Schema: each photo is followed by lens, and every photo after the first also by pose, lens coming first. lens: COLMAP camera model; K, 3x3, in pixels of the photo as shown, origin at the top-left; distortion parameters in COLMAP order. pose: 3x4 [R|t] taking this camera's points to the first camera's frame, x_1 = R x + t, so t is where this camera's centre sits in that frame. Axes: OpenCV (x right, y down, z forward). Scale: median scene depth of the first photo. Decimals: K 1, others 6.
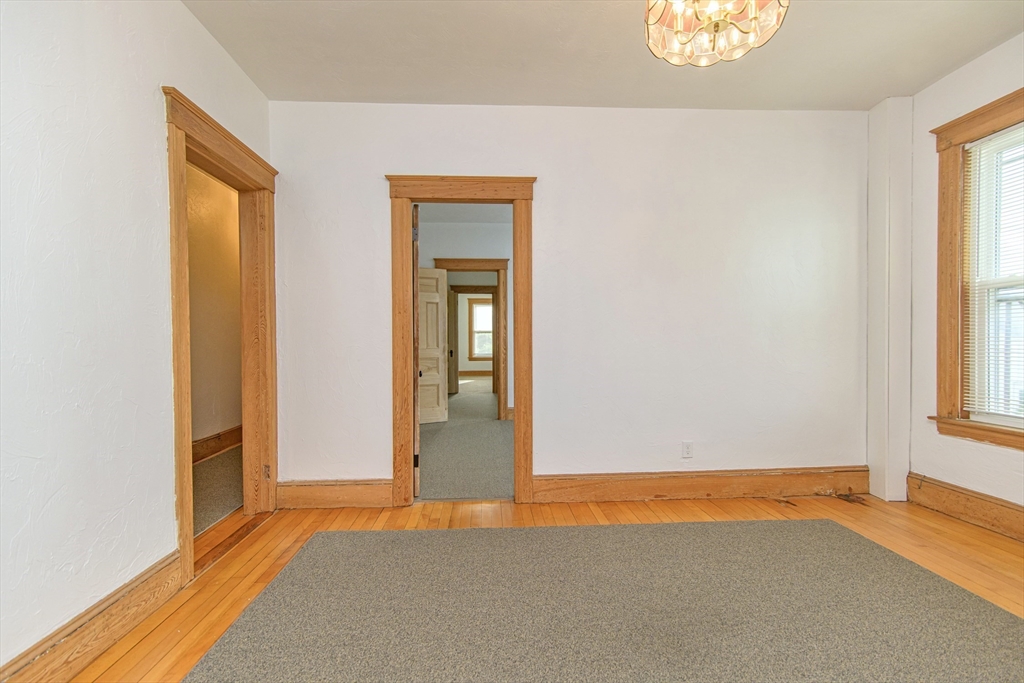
lens RADIAL K [[495.7, 0, 515.9], [0, 495.7, 342.2], [0, 0, 1]] dist [0.013756, 0.000442]
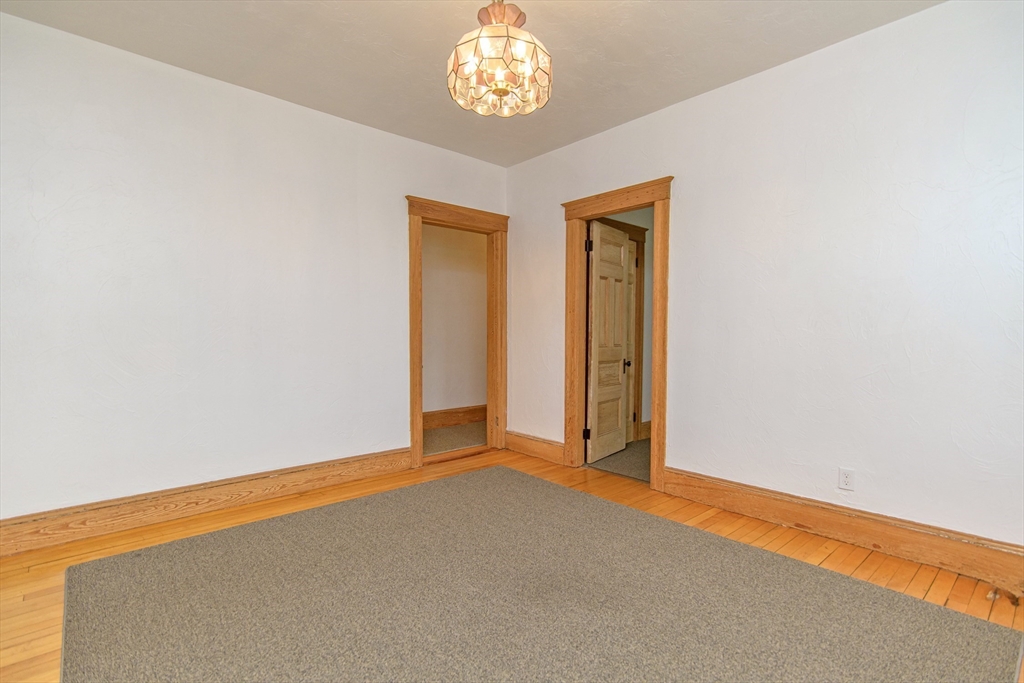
lens RADIAL K [[495.7, 0, 508.3], [0, 495.7, 342.9], [0, 0, 1]] dist [0.013756, 0.000442]
pose [[0.619505, 0.026862, -0.784533, 0.649945], [-0.010910, 0.999612, 0.025610, -0.012074], [0.784917, -0.007306, 0.619558, 0.105142]]
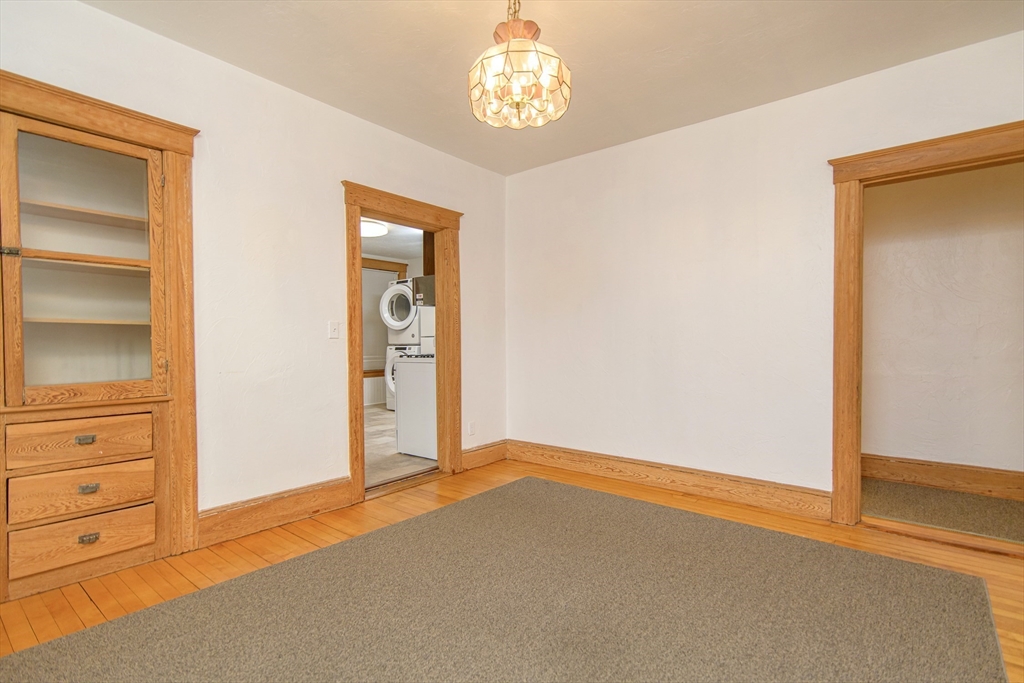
lens RADIAL K [[495.7, 0, 512.1], [0, 495.7, 341.4], [0, 0, 1]] dist [0.013756, 0.000442]
pose [[-0.674668, 0.011937, -0.738024, 0.627340], [0.001659, 0.999891, 0.014655, -0.015866], [0.738119, 0.008663, -0.674615, 0.857521]]
